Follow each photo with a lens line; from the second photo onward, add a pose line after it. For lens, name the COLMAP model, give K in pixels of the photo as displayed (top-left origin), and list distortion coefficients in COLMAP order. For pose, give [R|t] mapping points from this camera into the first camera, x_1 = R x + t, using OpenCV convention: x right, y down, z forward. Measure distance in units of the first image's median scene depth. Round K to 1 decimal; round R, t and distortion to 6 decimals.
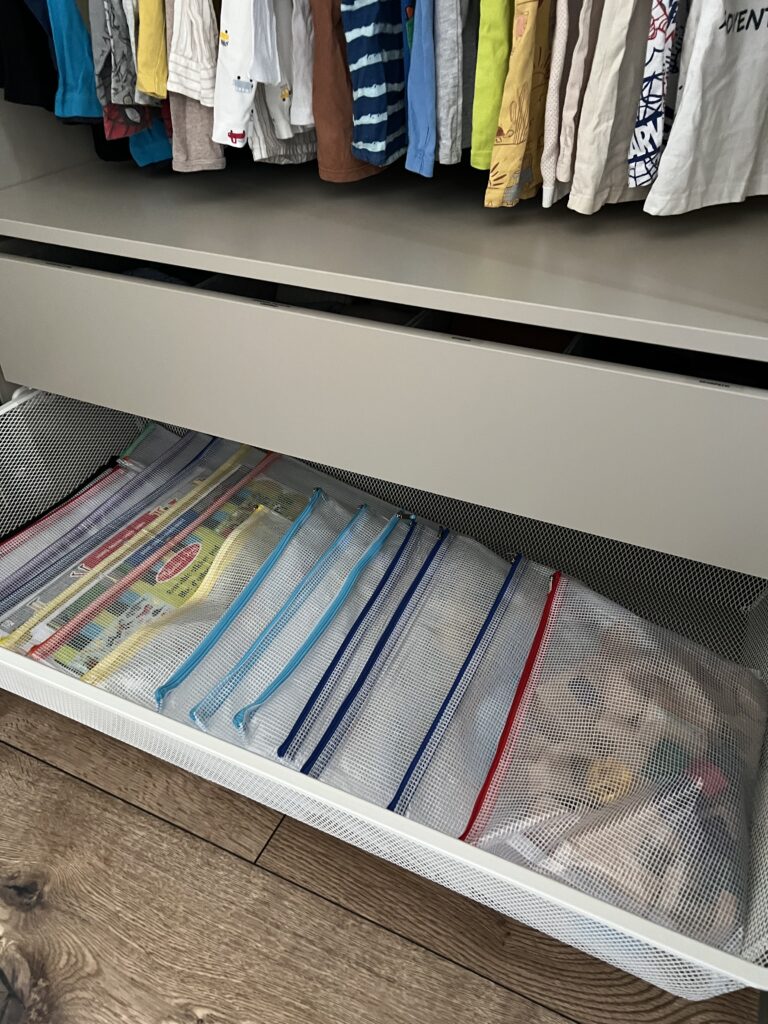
lens RADIAL K [[782.6, 0, 360.6], [0, 782.6, 525.1], [0, 0, 1]] dist [0.042014, -0.060249]
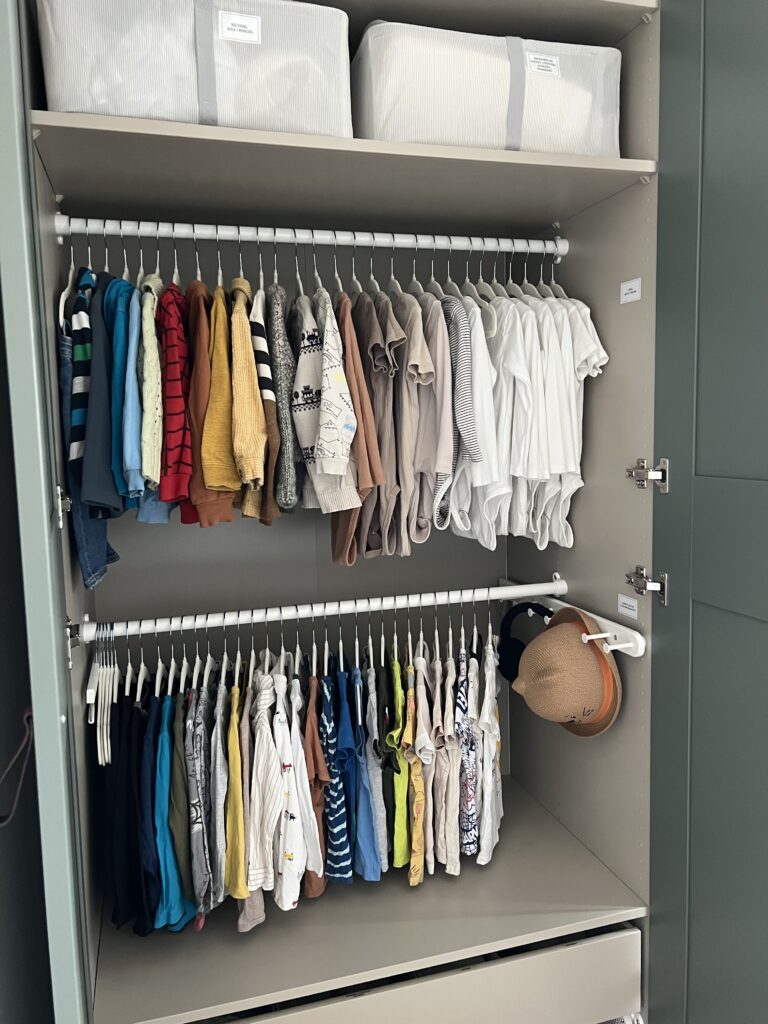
lens RADIAL K [[782.6, 0, 380.0], [0, 782.6, 509.2], [0, 0, 1]] dist [0.042014, -0.060249]
pose [[0.726167, -0.076739, 0.683222, -1.188061], [0.421227, 0.835053, -0.353912, -0.535899], [-0.543368, 0.544791, 0.638713, -0.736164]]
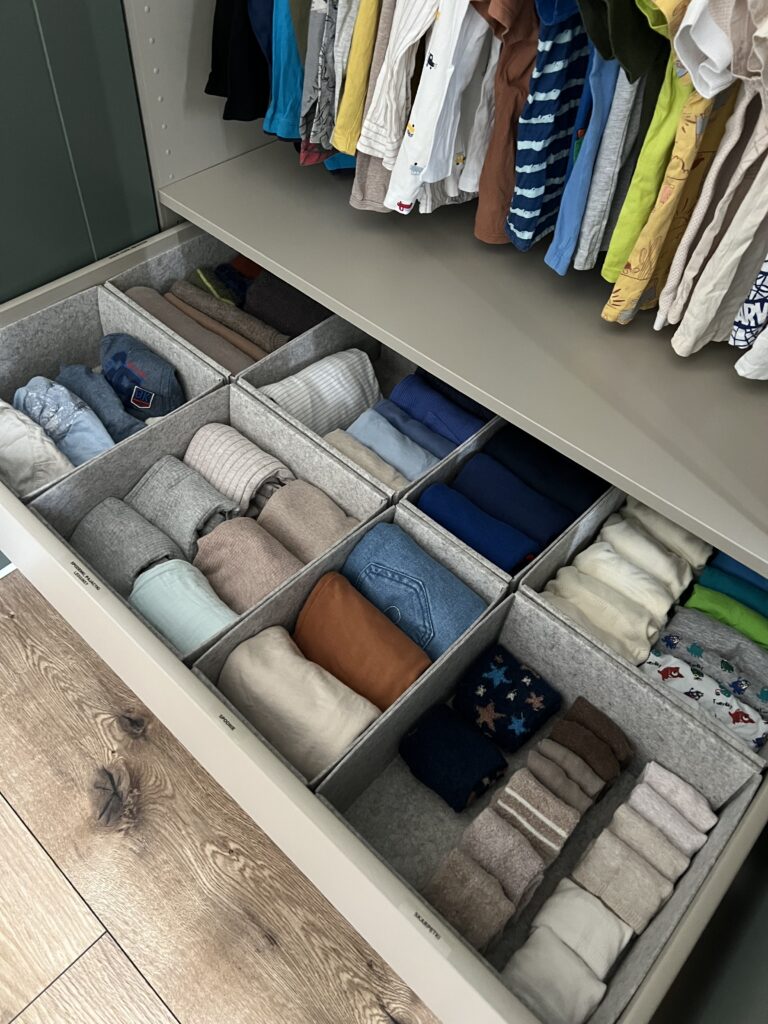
lens RADIAL K [[782.6, 0, 353.4], [0, 782.6, 508.1], [0, 0, 1]] dist [0.042014, -0.060249]
pose [[0.955762, 0.259531, -0.138429, 0.046239], [-0.221213, 0.944399, 0.243258, -0.347146], [0.193865, -0.201875, 0.960033, -0.212974]]
